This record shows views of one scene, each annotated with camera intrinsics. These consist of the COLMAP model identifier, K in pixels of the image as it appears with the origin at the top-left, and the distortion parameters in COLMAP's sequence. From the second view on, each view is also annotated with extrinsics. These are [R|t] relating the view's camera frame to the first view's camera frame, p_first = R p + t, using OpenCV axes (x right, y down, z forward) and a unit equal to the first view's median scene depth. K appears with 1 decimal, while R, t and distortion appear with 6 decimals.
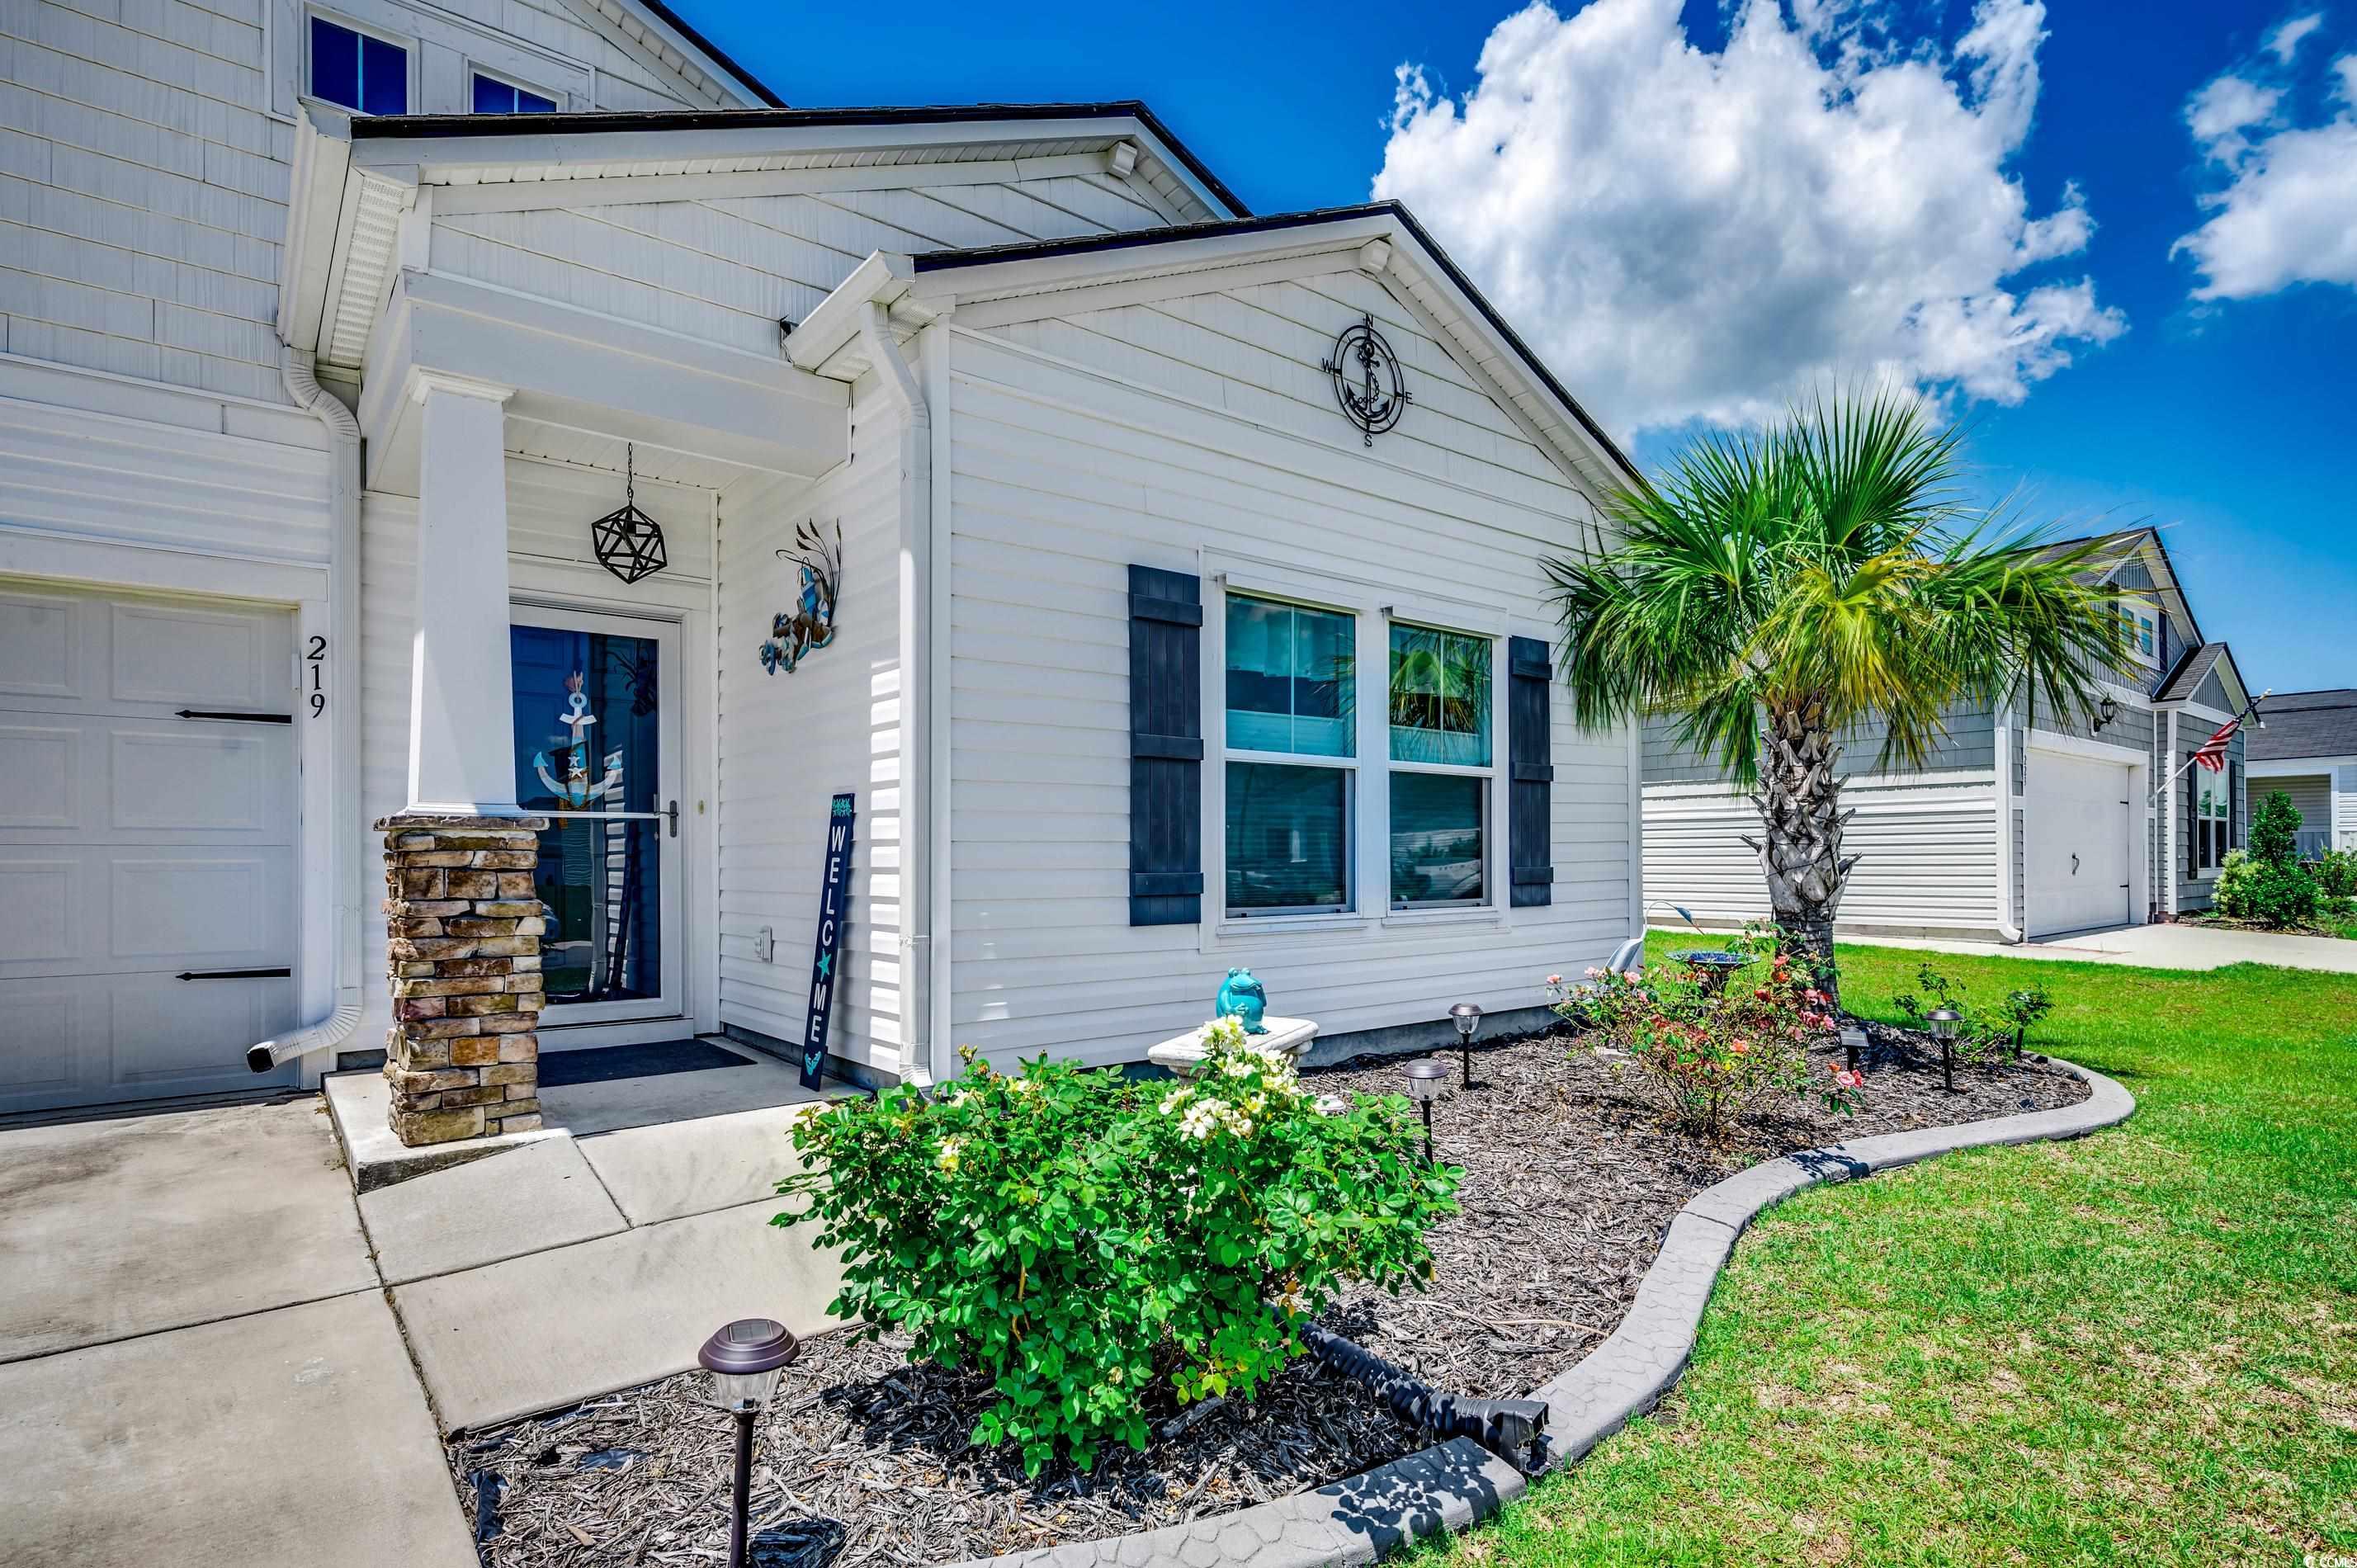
lens RADIAL K [[1180.5, 0, 1178.0], [0, 1180.5, 842.6], [0, 0, 1]] dist [0.000355, -0.000098]
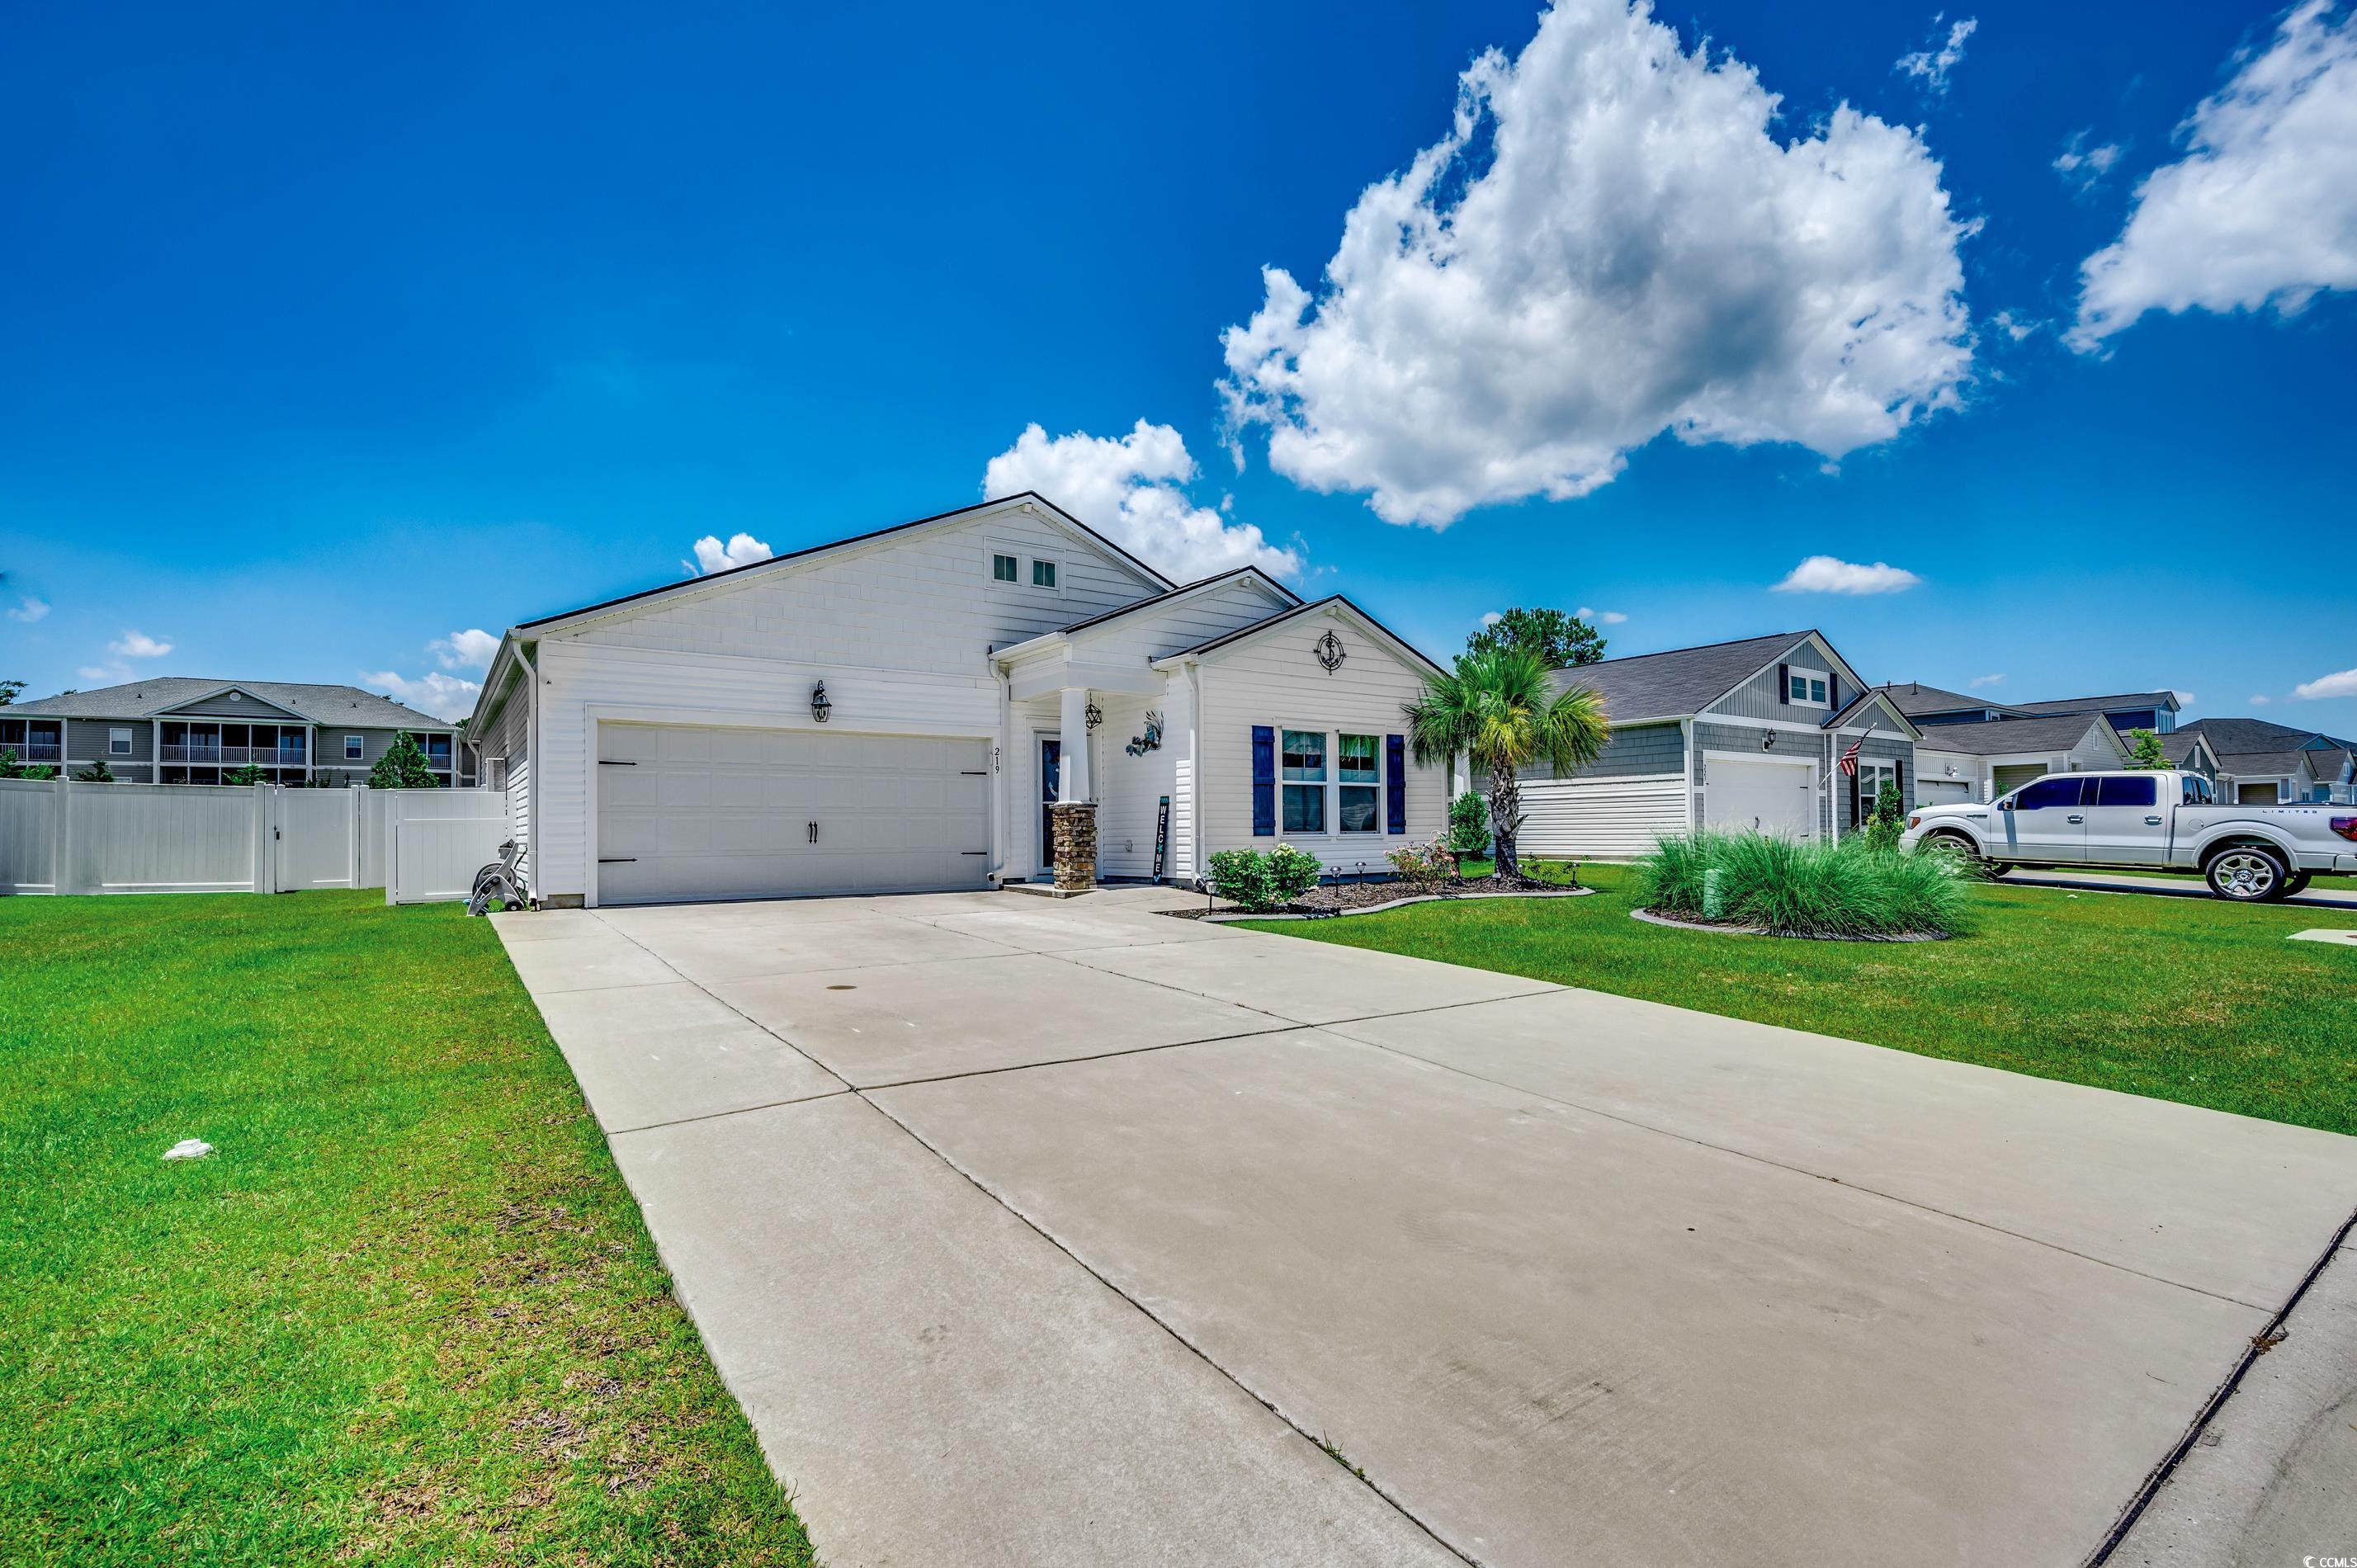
lens RADIAL K [[1038.0, 0, 1183.7], [0, 1038.0, 797.1], [0, 0, 1]] dist [-0.001859, -0.000468]
pose [[0.998535, -0.006778, -0.053690, -0.066900], [0.005677, 0.999771, -0.020642, 0.018087], [0.053817, 0.020307, 0.998344, -1.604513]]
